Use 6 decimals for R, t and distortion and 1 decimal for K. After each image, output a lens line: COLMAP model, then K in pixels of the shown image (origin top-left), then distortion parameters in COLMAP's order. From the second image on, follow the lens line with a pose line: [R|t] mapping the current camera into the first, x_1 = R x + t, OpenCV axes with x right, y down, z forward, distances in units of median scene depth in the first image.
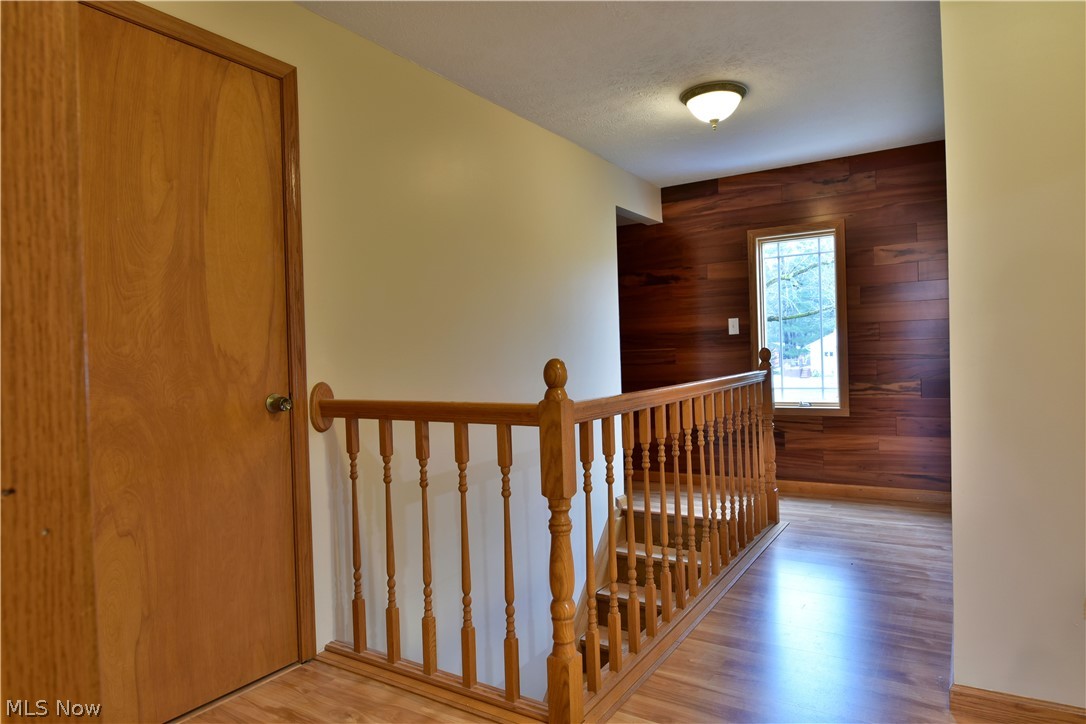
lens RADIAL K [[660.0, 0, 541.5], [0, 660.0, 361.3], [0, 0, 1]] dist [-0.012155, -0.005837]
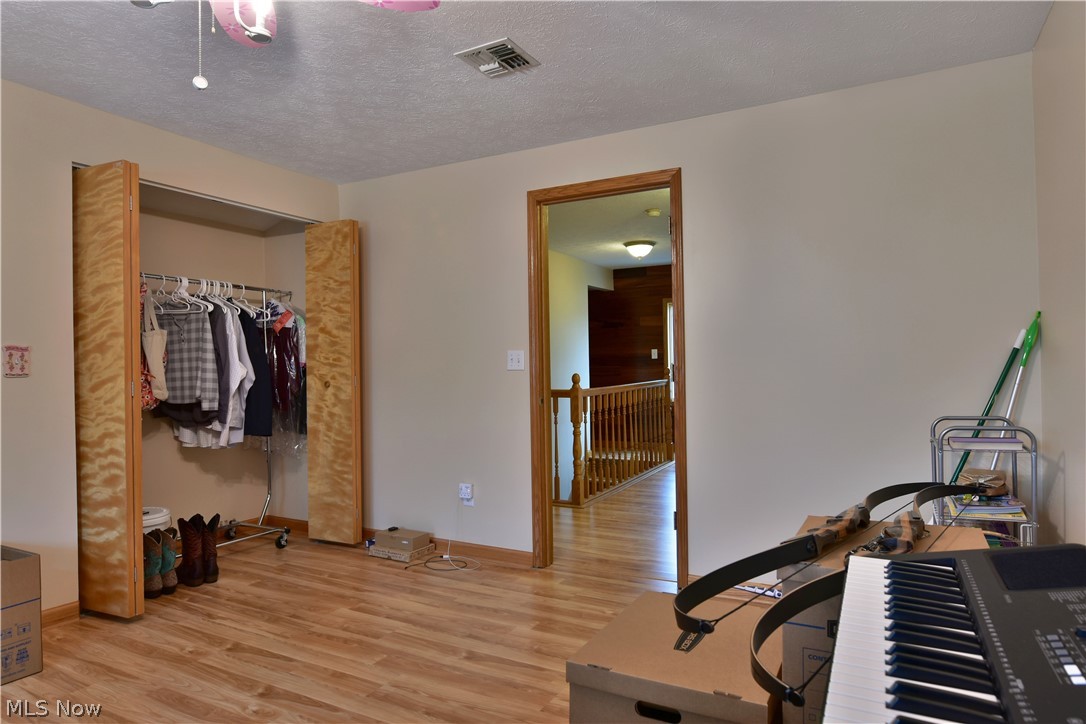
lens RADIAL K [[660.0, 0, 542.6], [0, 660.0, 362.3], [0, 0, 1]] dist [-0.012155, -0.005837]
pose [[0.996902, 0.014586, 0.077290, -0.197485], [-0.013576, 0.999816, -0.013580, -0.006490], [-0.077474, 0.012488, 0.996916, -1.041210]]
